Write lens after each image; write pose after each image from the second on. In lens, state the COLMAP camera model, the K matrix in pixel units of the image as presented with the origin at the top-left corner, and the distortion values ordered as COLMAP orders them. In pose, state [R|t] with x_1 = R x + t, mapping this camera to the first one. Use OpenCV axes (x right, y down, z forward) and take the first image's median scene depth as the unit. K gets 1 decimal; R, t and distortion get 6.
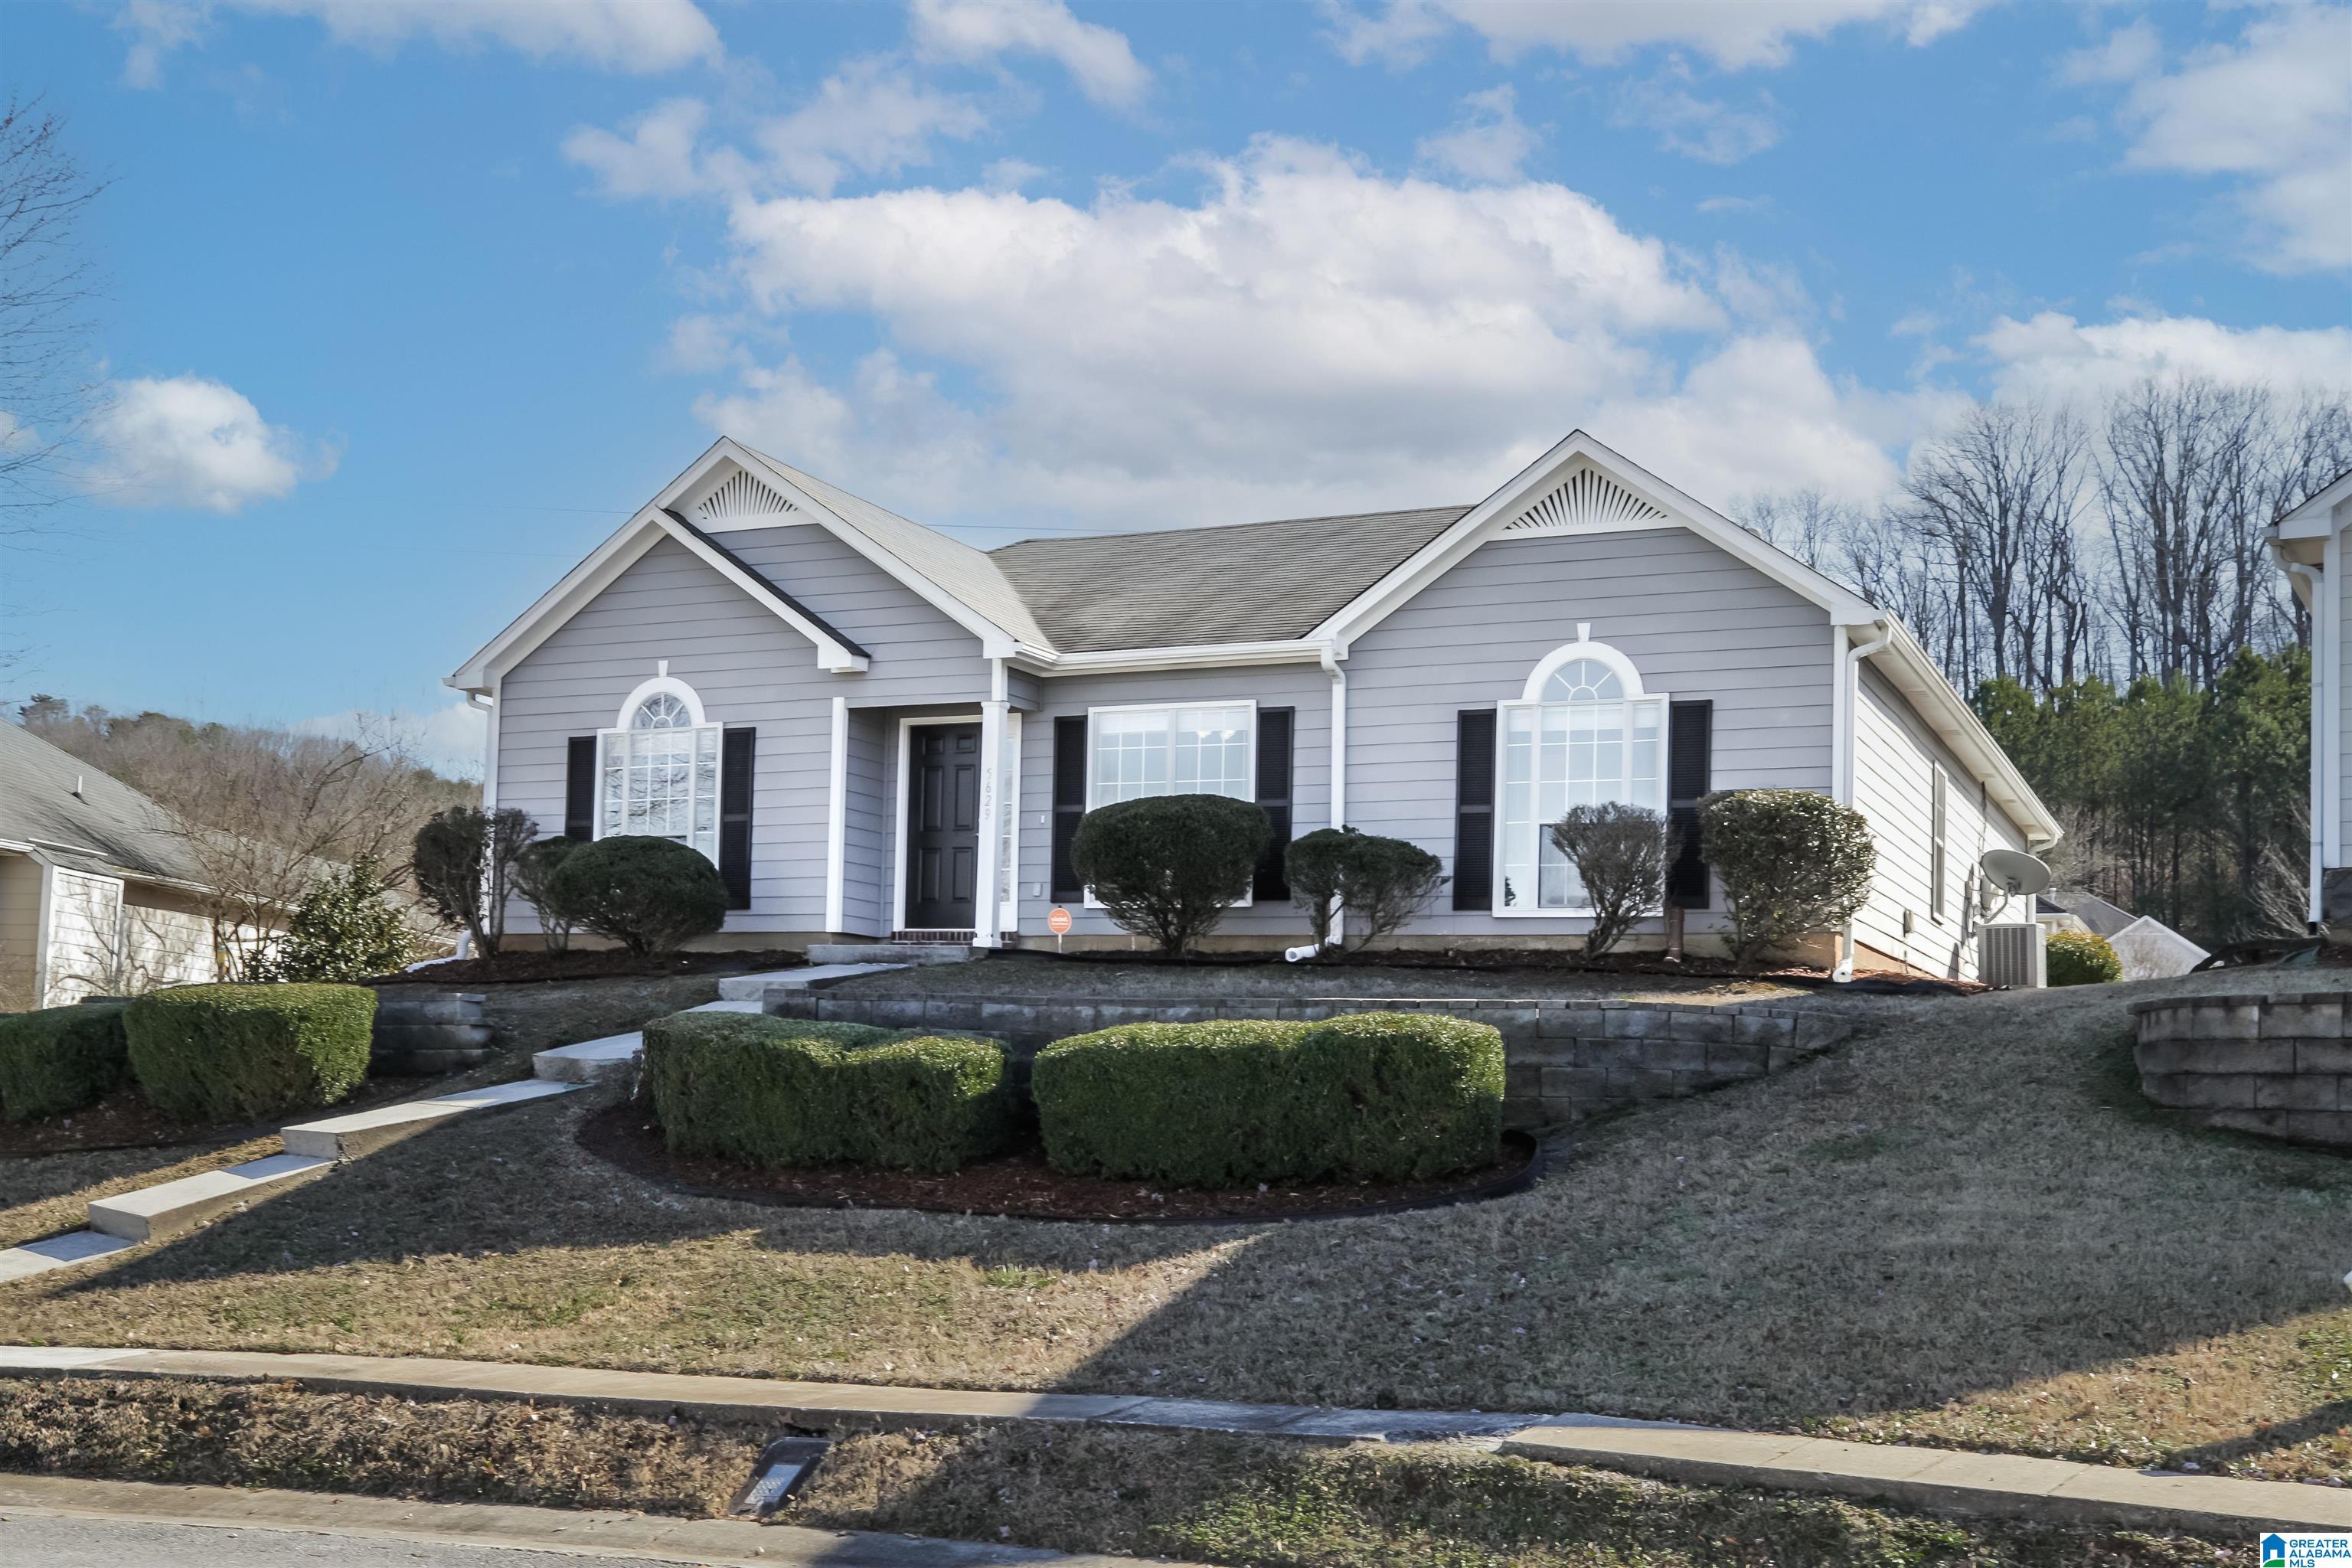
lens RADIAL K [[2405.1, 0, 1170.8], [0, 2405.1, 737.1], [0, 0, 1]] dist [0.029123, 0.000000]
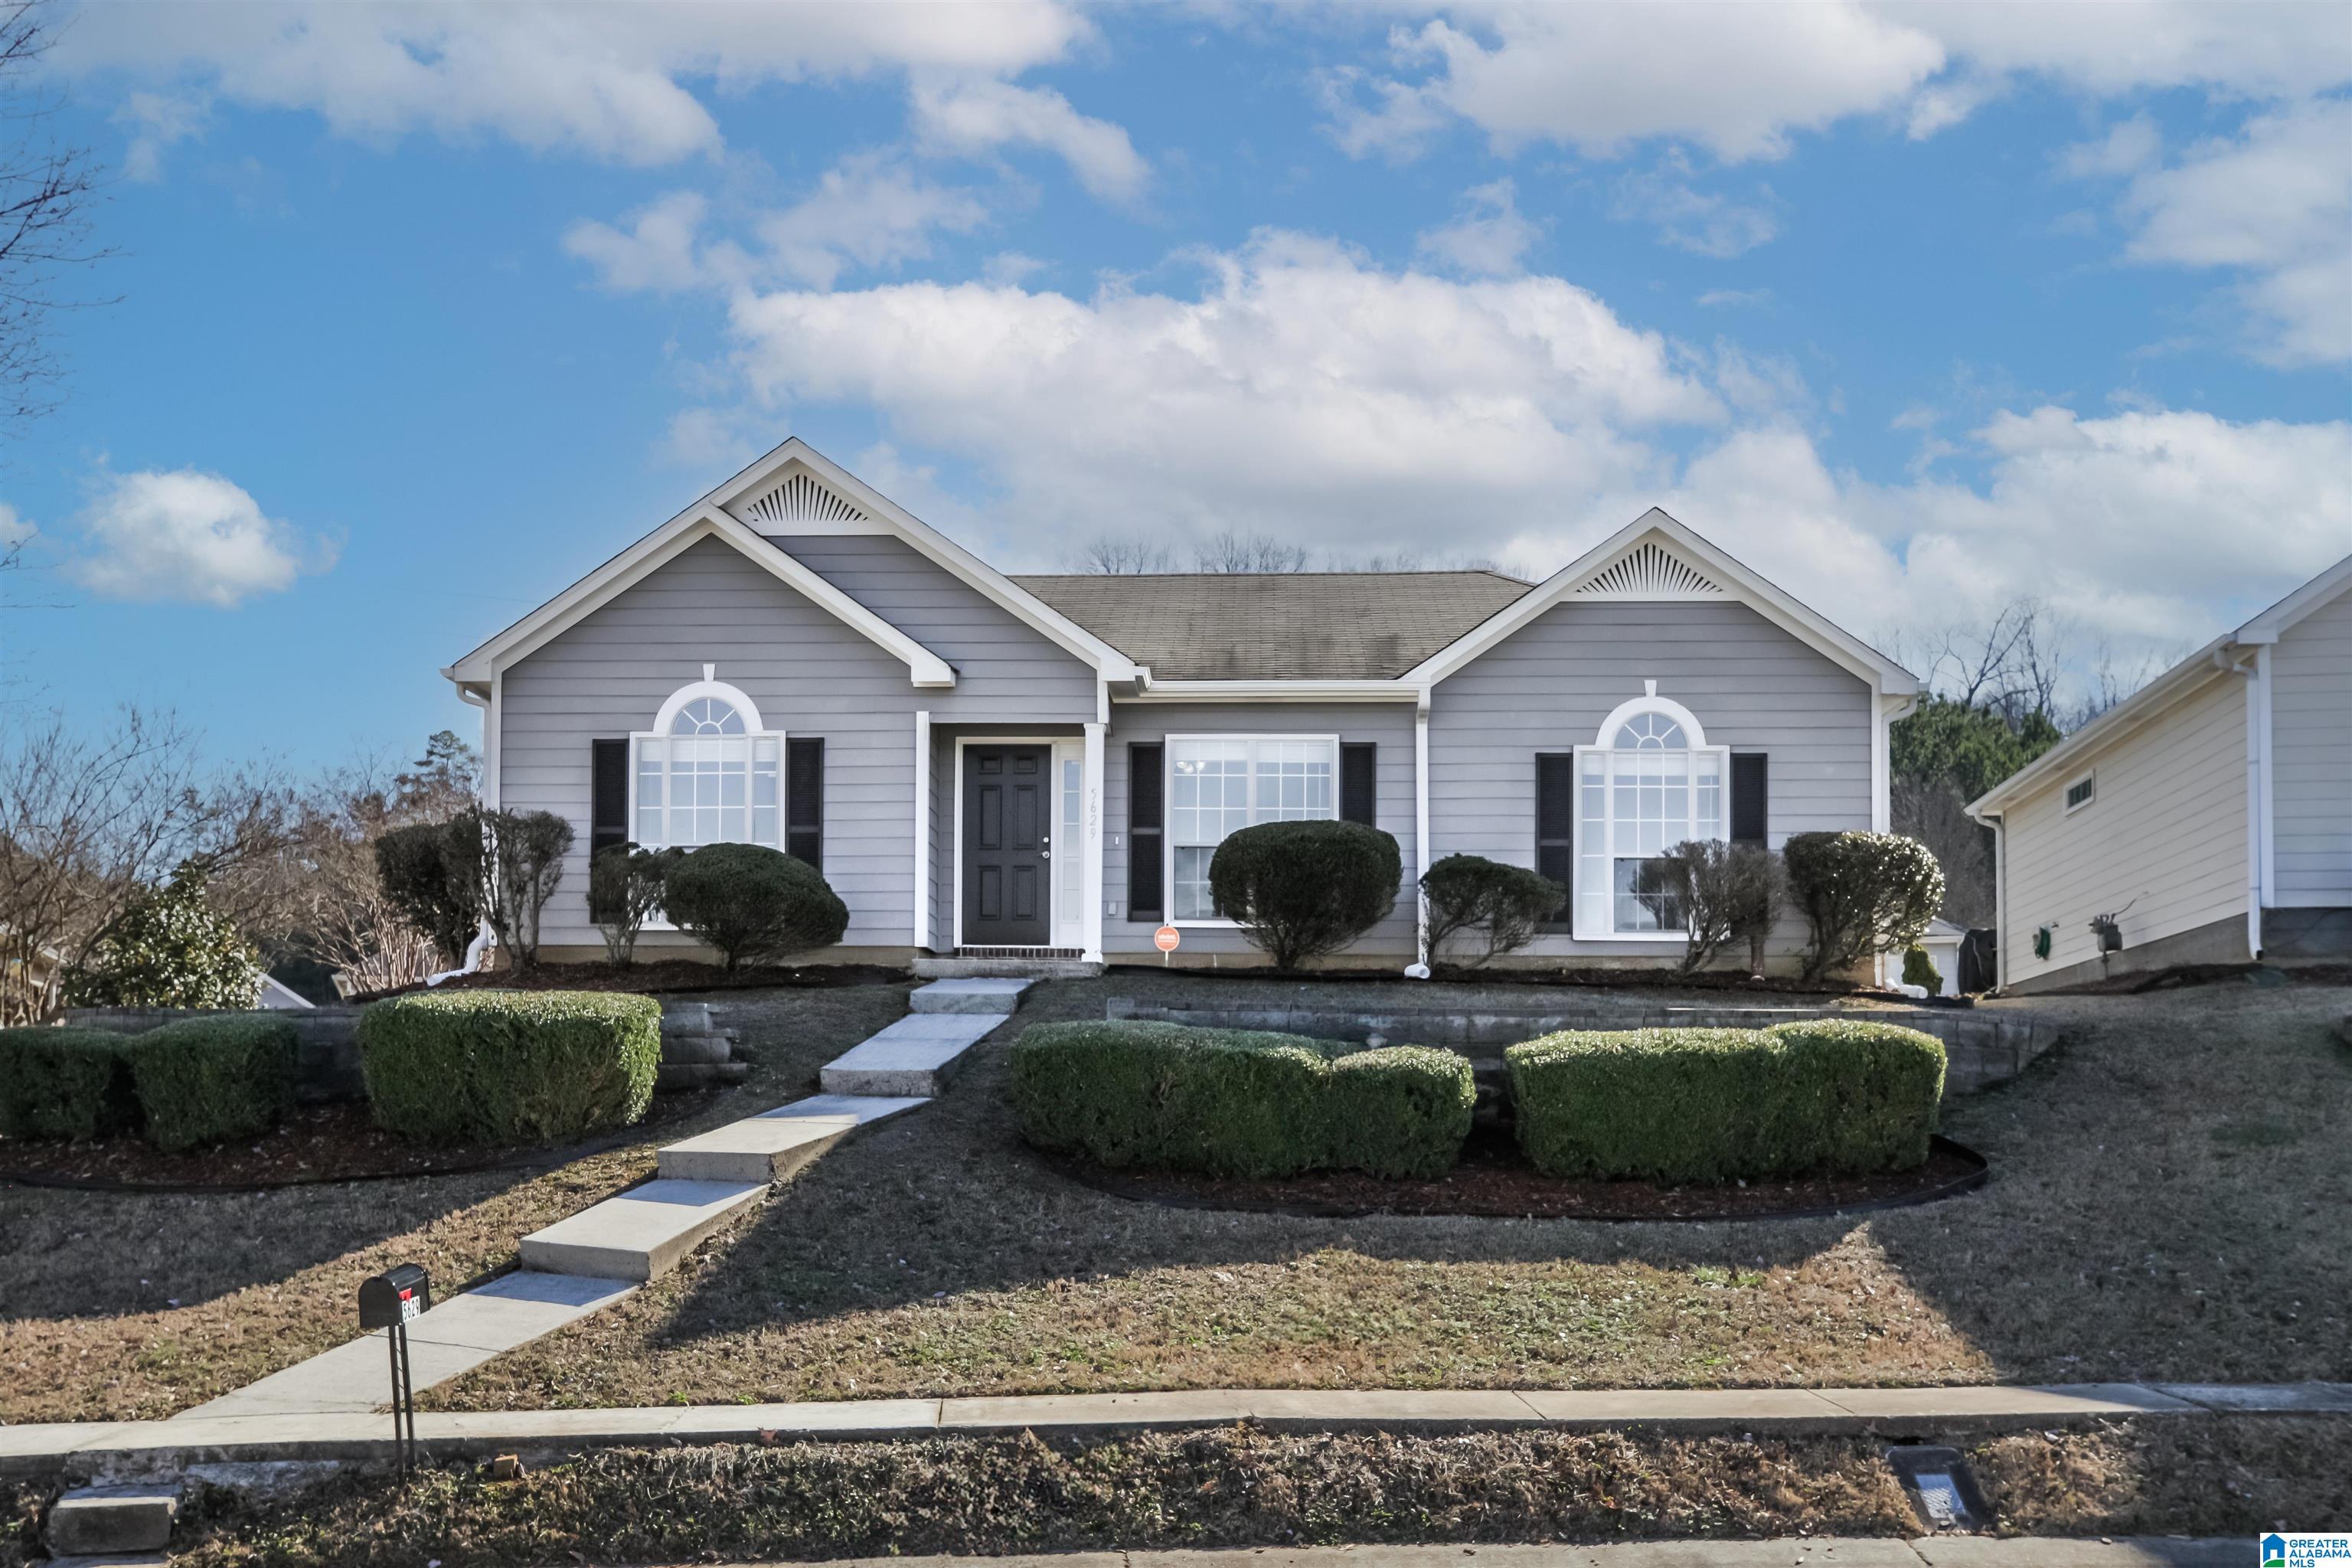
lens RADIAL K [[2078.8, 0, 1177.8], [0, 2078.8, 843.0], [0, 0, 1]] dist [0.013403, -0.005953]
pose [[0.927828, 0.031976, 0.371634, -0.387079], [-0.038765, 0.999190, 0.010809, 0.026254], [-0.370988, -0.024436, 0.928316, 0.175047]]
